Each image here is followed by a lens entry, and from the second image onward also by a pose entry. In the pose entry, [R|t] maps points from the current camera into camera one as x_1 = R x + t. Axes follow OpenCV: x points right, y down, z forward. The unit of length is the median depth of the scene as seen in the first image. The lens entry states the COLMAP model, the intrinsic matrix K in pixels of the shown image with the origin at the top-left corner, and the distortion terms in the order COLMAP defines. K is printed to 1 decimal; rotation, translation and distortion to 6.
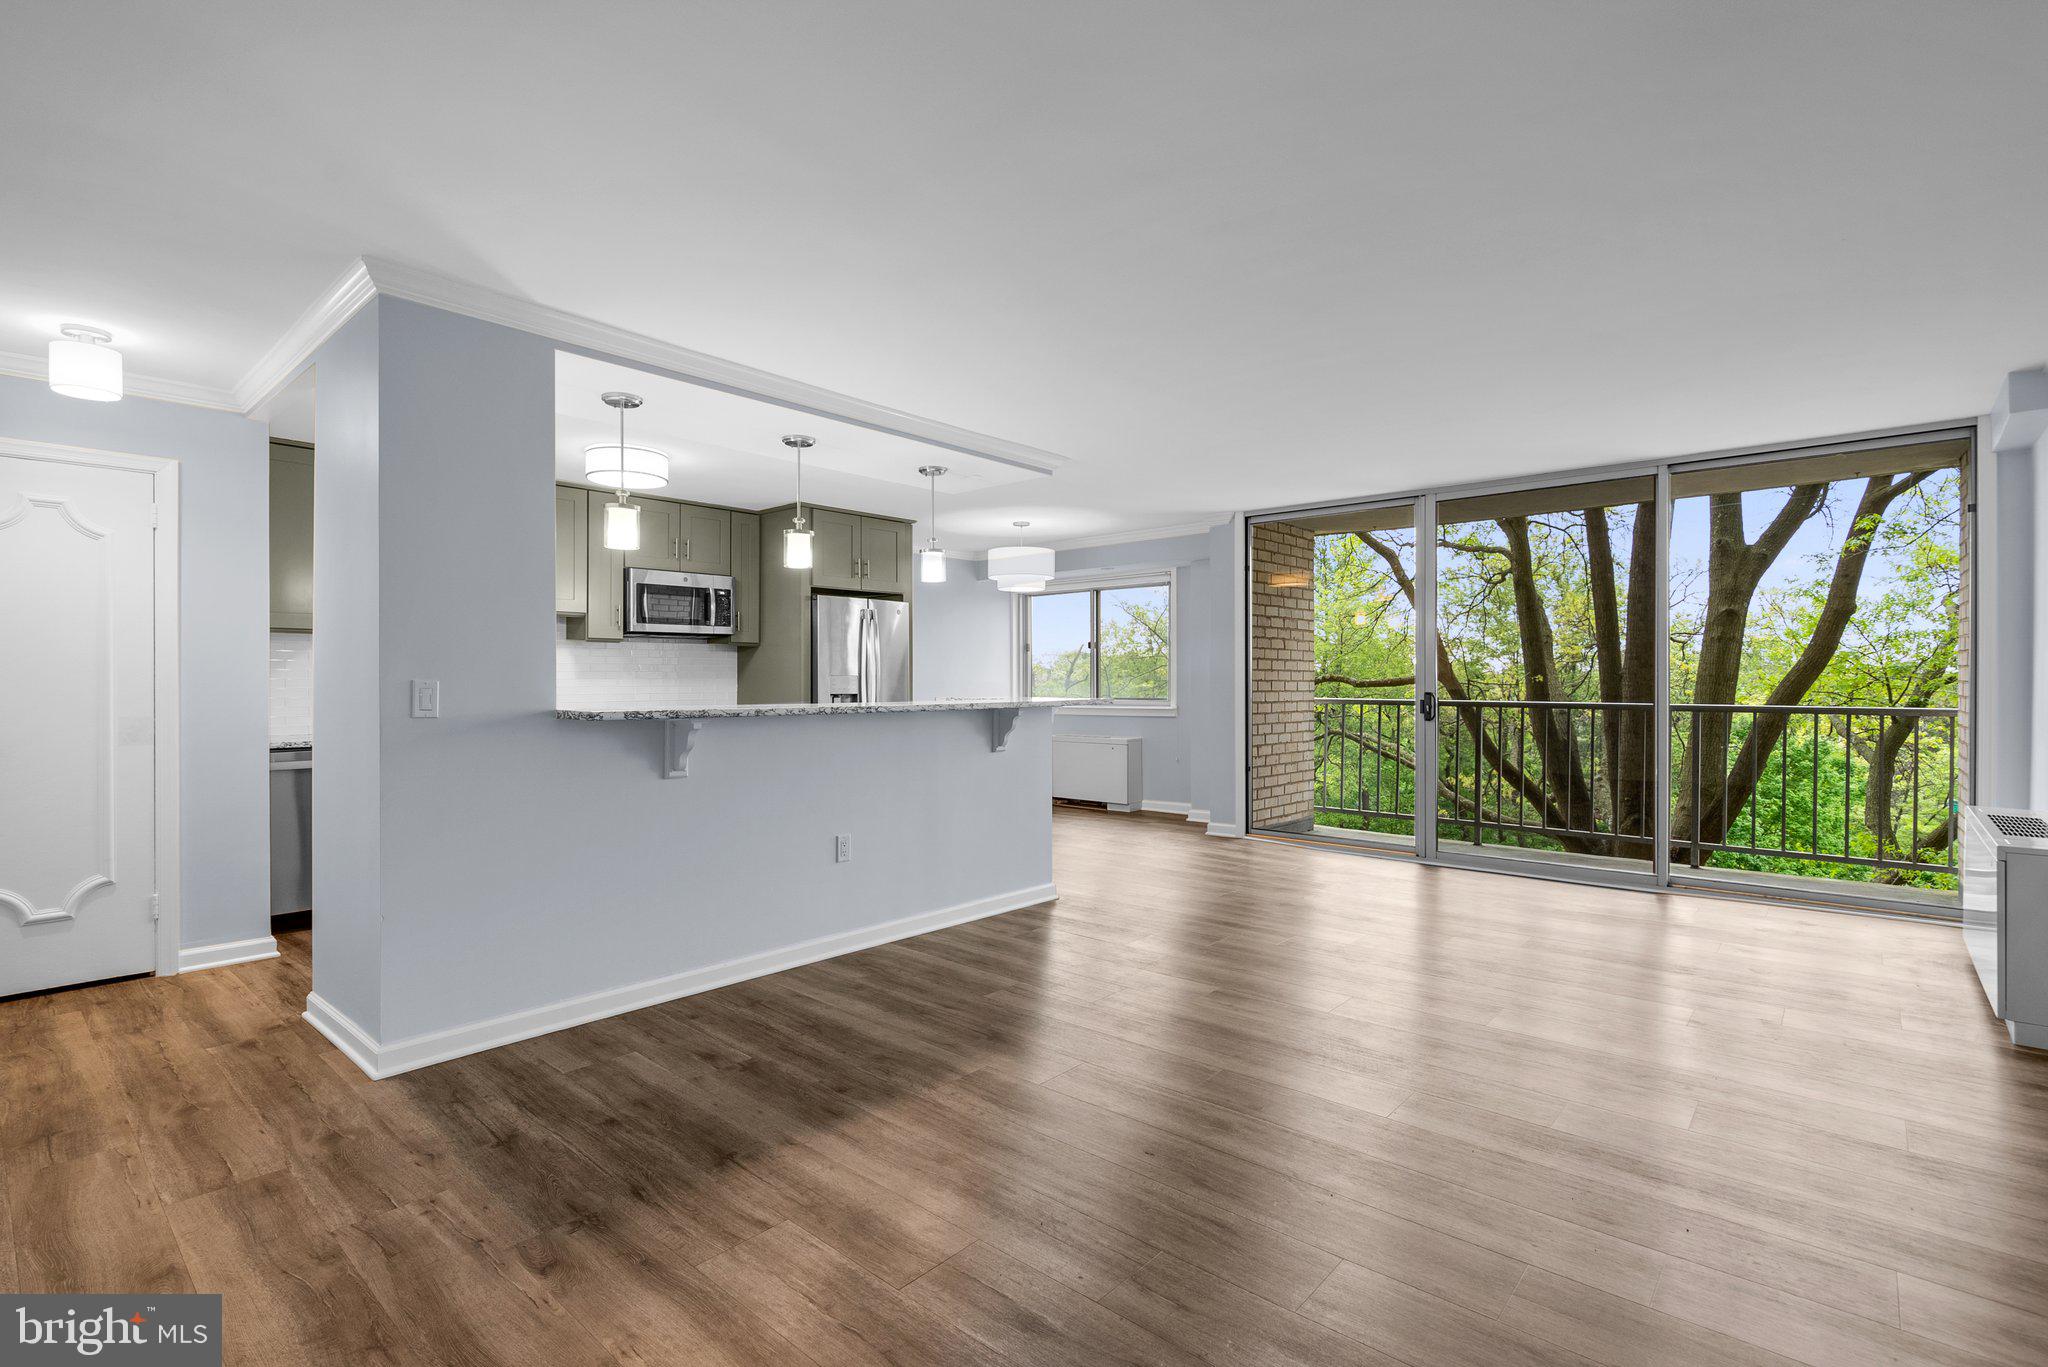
lens RADIAL K [[952.0, 0, 1021.2], [0, 952.0, 677.3], [0, 0, 1]] dist [0.002106, -0.000053]
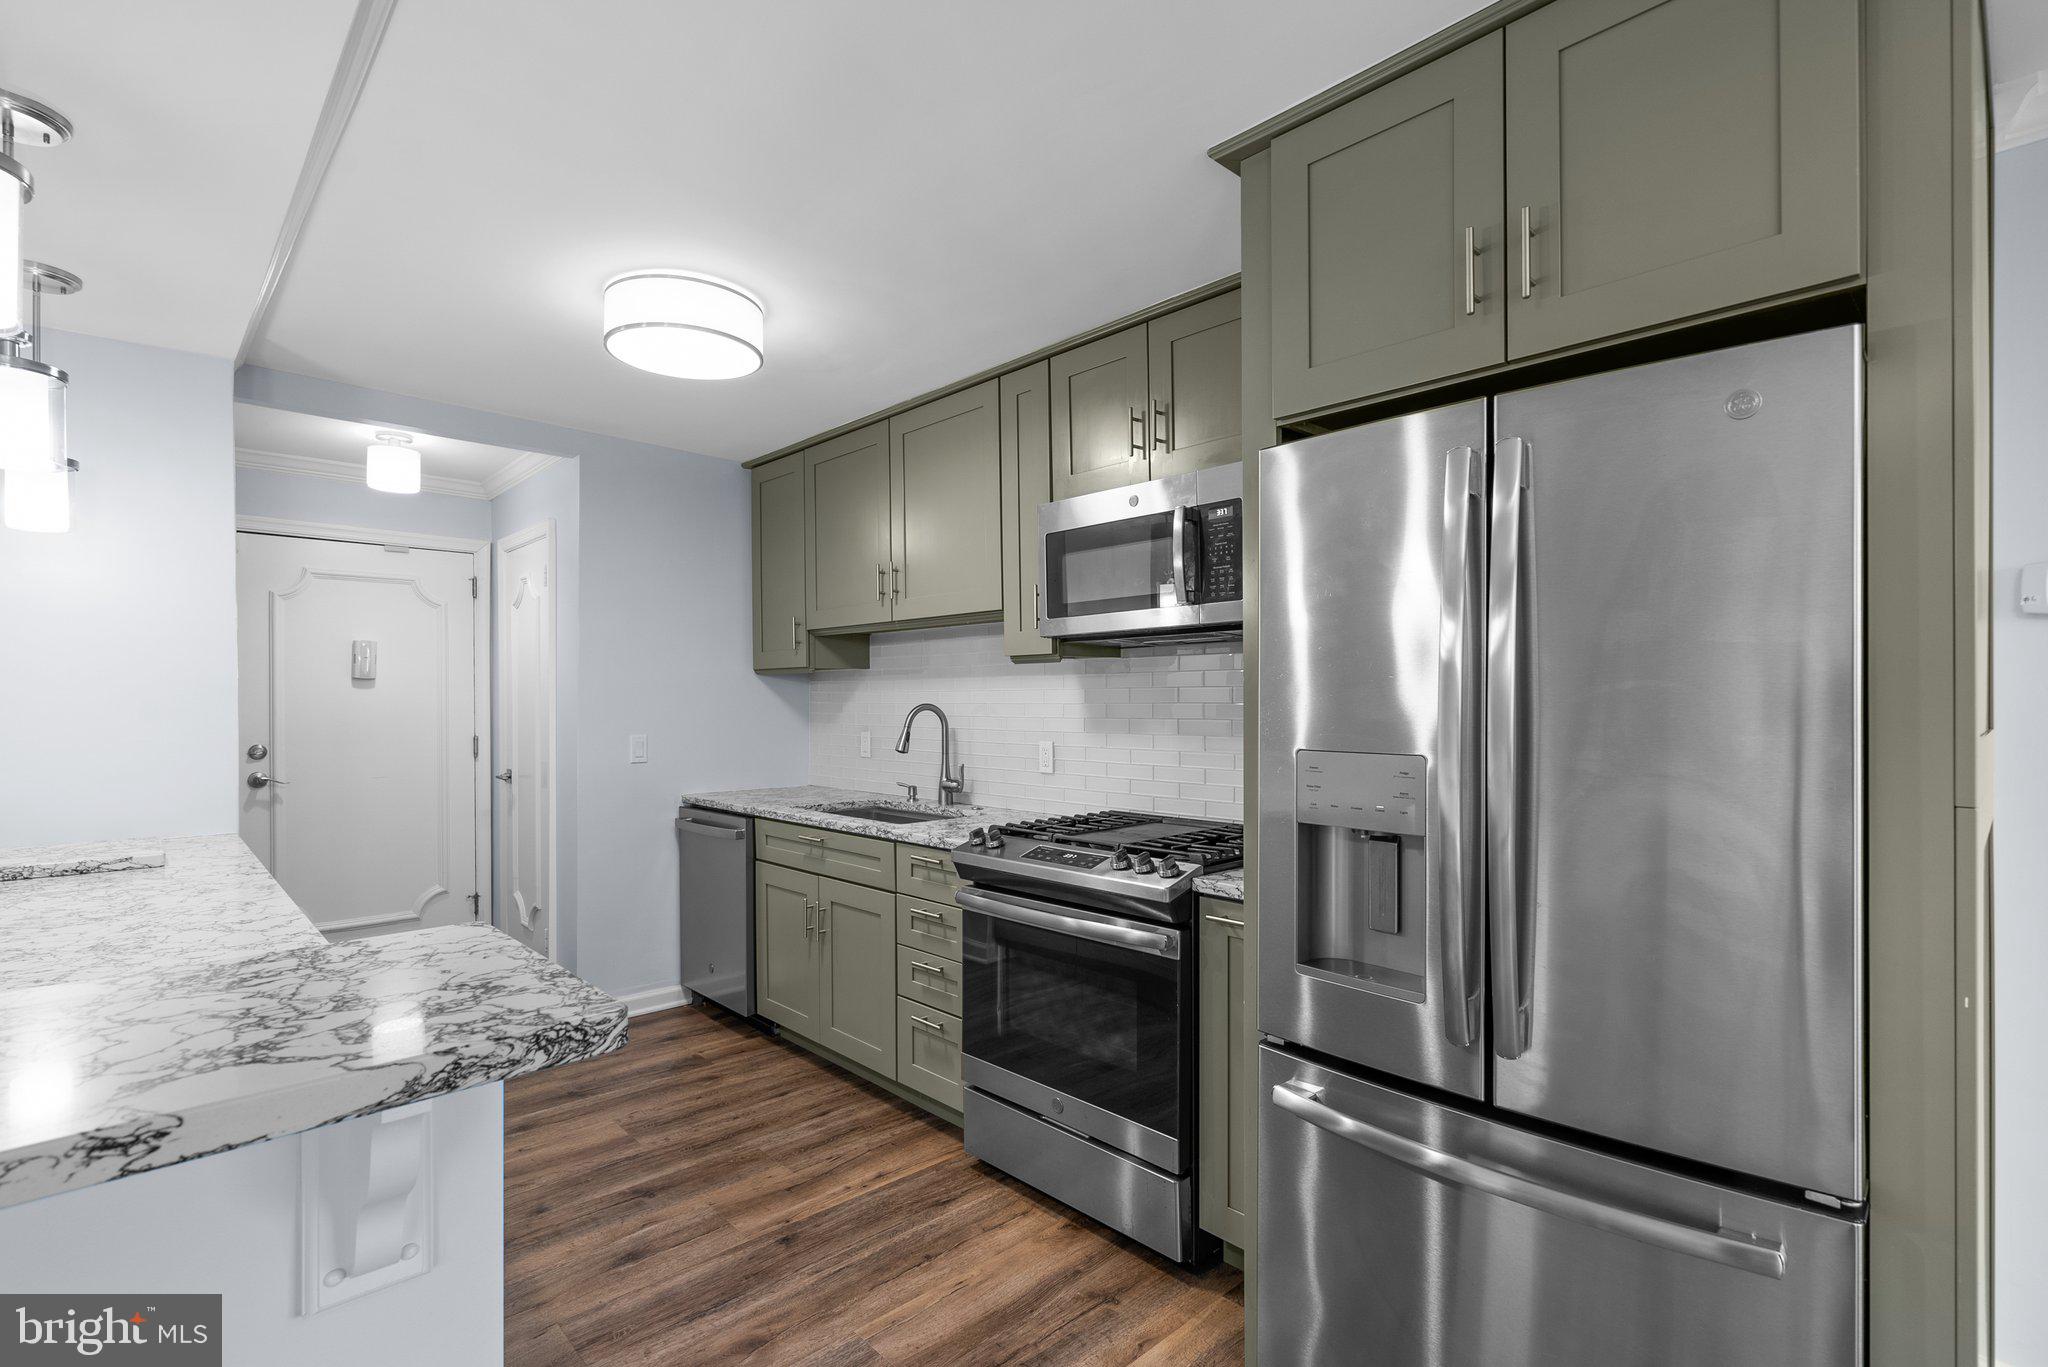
lens RADIAL K [[949.0, 0, 1021.3], [0, 949.0, 700.1], [0, 0, 1]] dist [0.000064, 0.000890]
pose [[-0.088540, 0.001826, -0.996071, 0.065080], [0.005308, 0.999985, 0.001362, -0.017382], [0.996058, -0.005166, -0.088548, 1.008325]]
